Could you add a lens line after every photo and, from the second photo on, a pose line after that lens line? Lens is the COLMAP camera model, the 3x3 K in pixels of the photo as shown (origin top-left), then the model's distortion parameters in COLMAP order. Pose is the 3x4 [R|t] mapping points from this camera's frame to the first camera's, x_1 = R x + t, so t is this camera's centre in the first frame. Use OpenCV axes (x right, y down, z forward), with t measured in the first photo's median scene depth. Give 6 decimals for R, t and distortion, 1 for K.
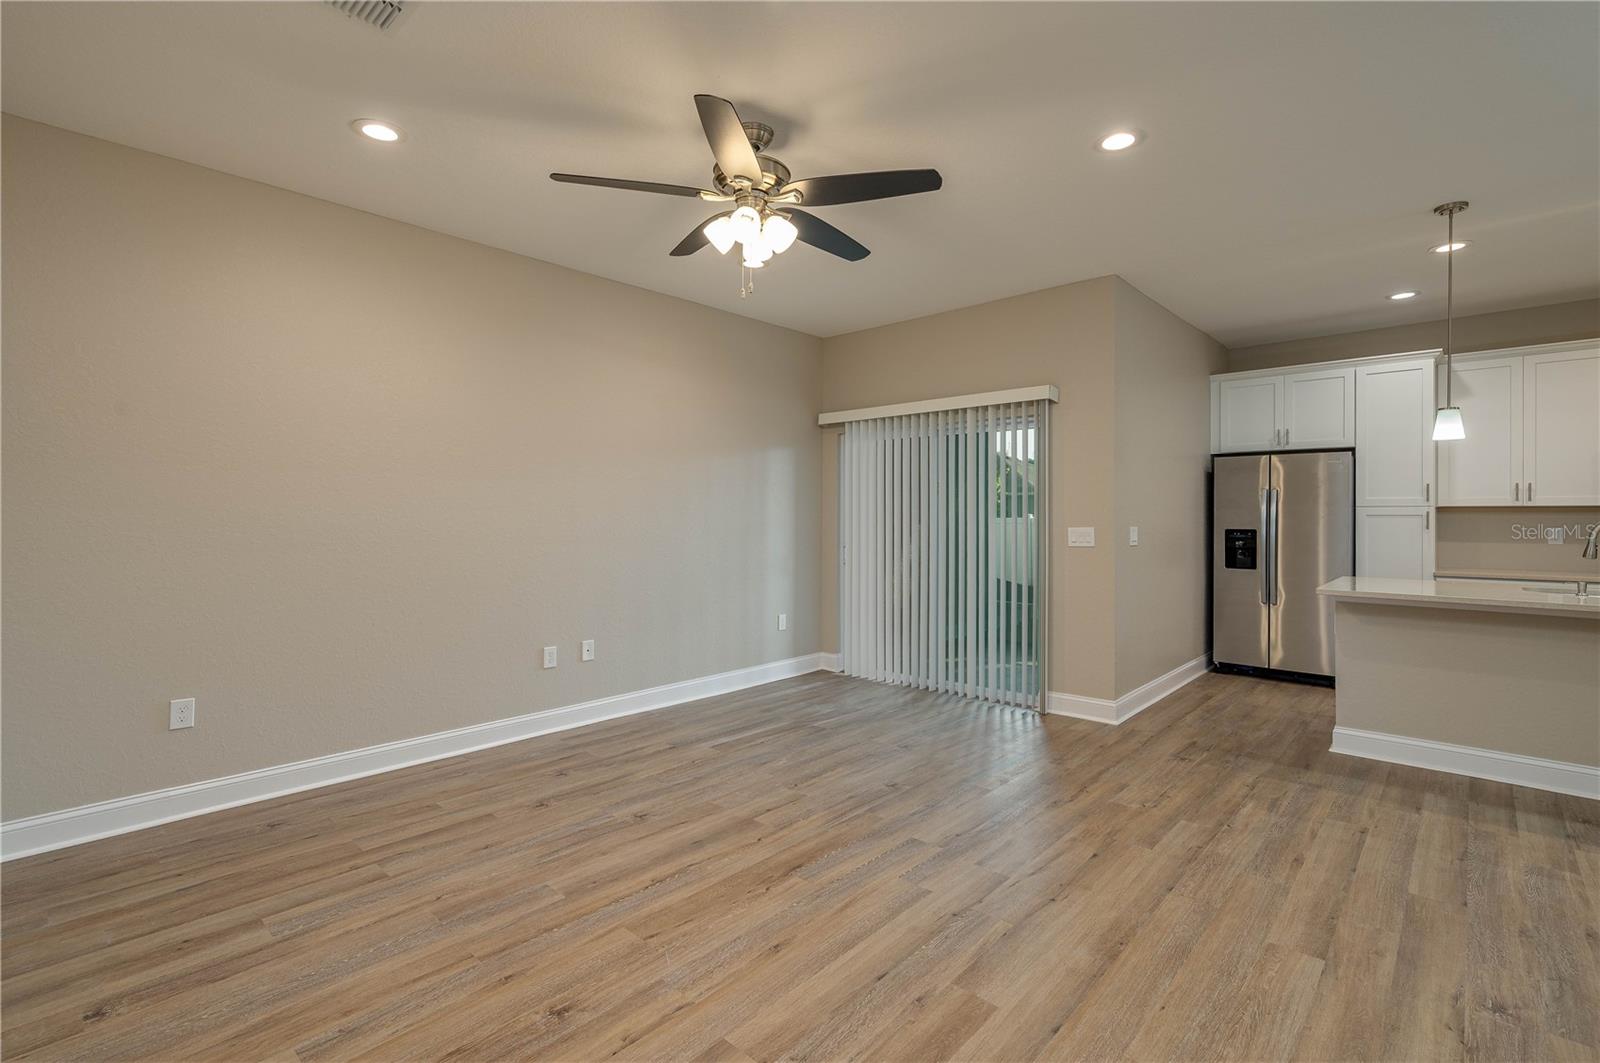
lens RADIAL K [[717.9, 0, 803.9], [0, 717.9, 507.7], [0, 0, 1]] dist [-0.001697, 0.000012]
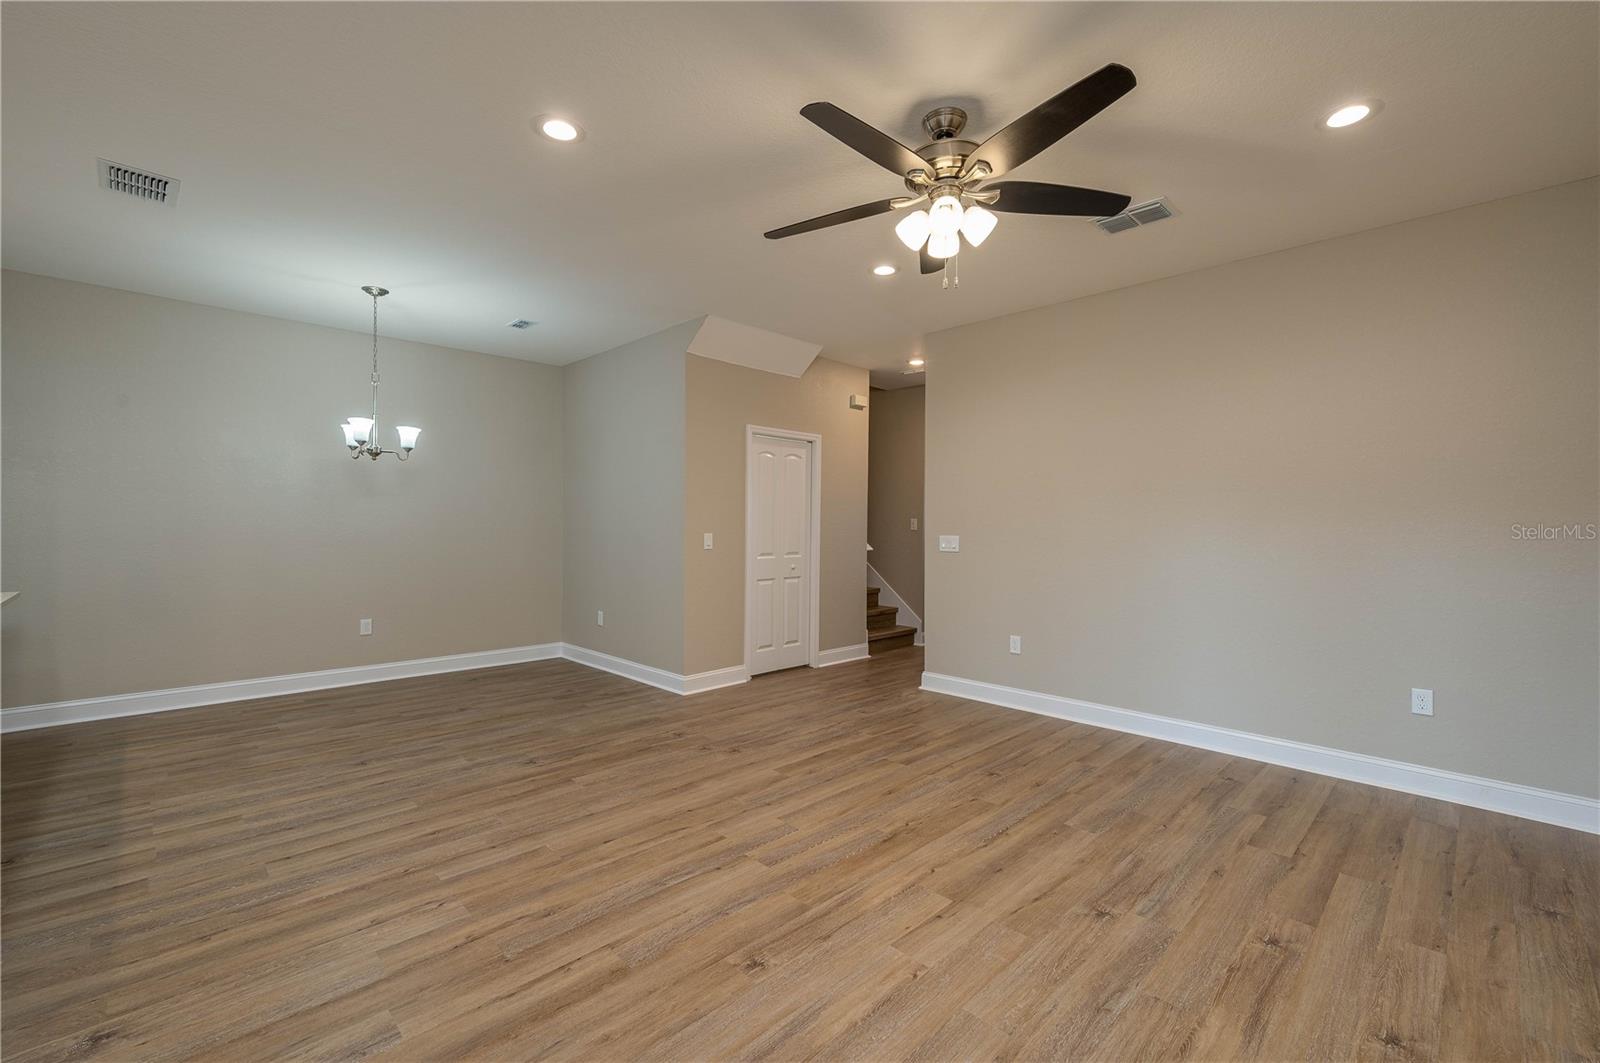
lens RADIAL K [[653.5, 0, 800.0], [0, 653.5, 531.5], [0, 0, 1]] dist [-0.000206, -0.000006]
pose [[-0.998760, -0.006710, 0.049325, 0.061536], [-0.006769, 0.999977, -0.001014, 0.019007], [-0.049317, -0.001347, -0.998782, 1.594491]]
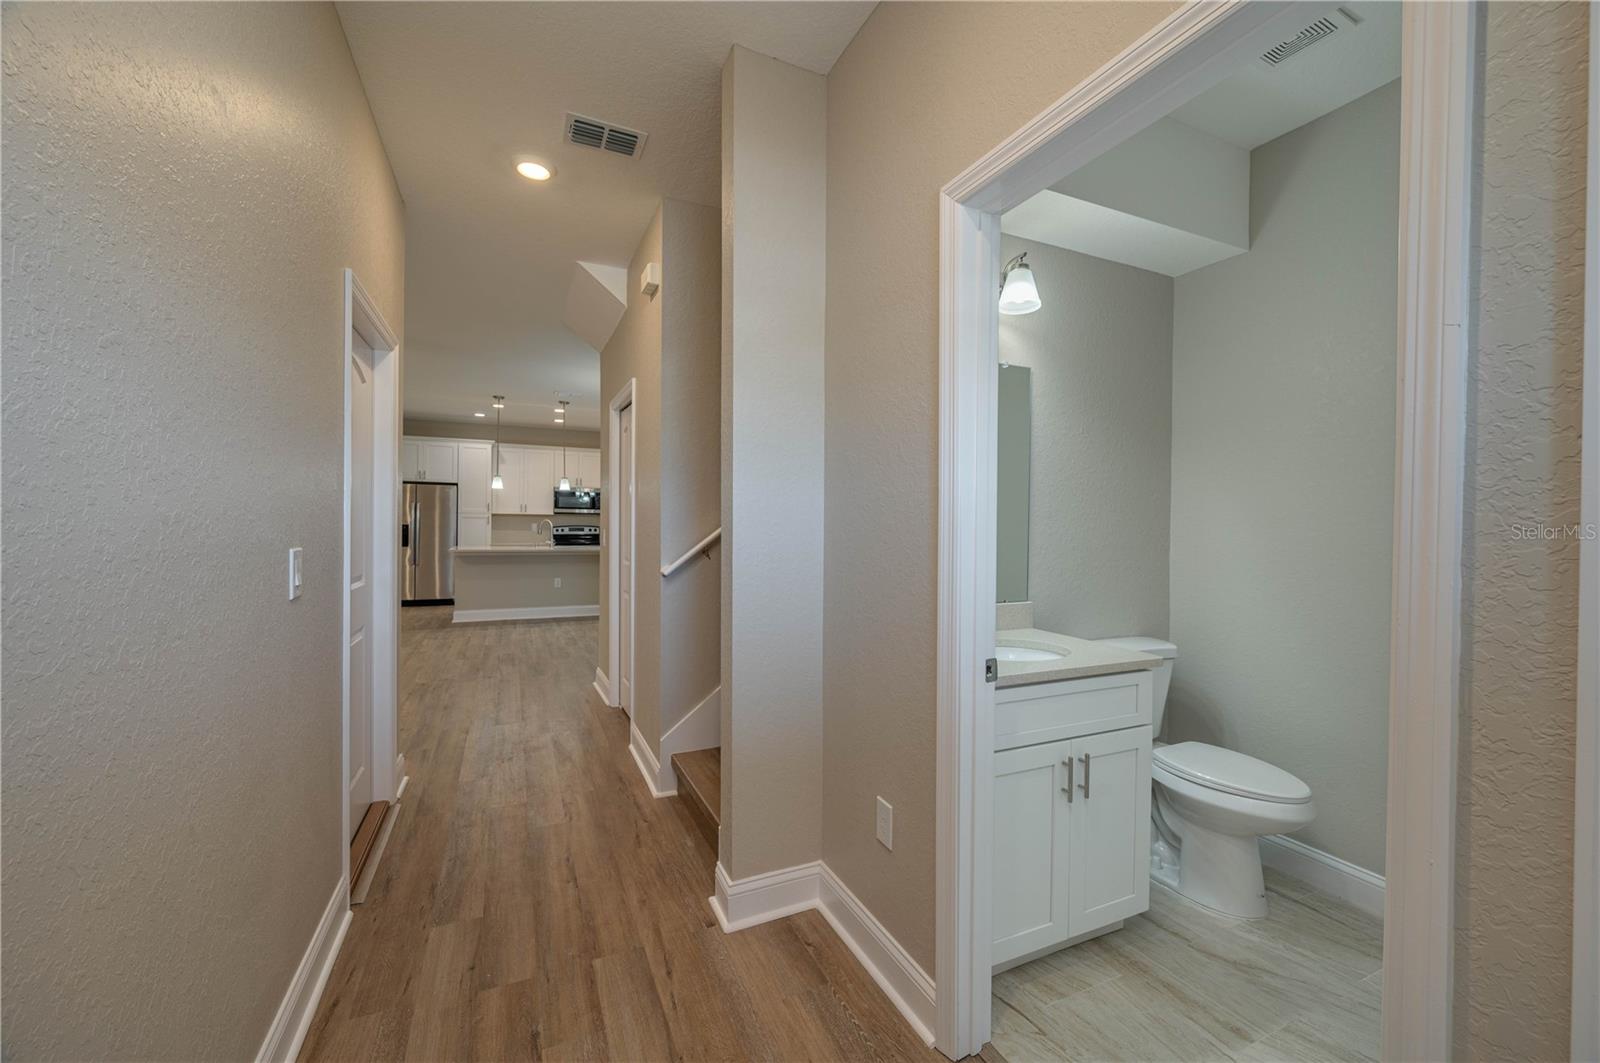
lens RADIAL K [[653.5, 0, 800.0], [0, 653.5, 531.5], [0, 0, 1]] dist [-0.000206, -0.000006]
pose [[0.390485, -0.005871, 0.920591, -0.819640], [-0.013717, 0.999832, 0.012195, 0.021554], [-0.920507, -0.017389, 0.390339, -0.899515]]
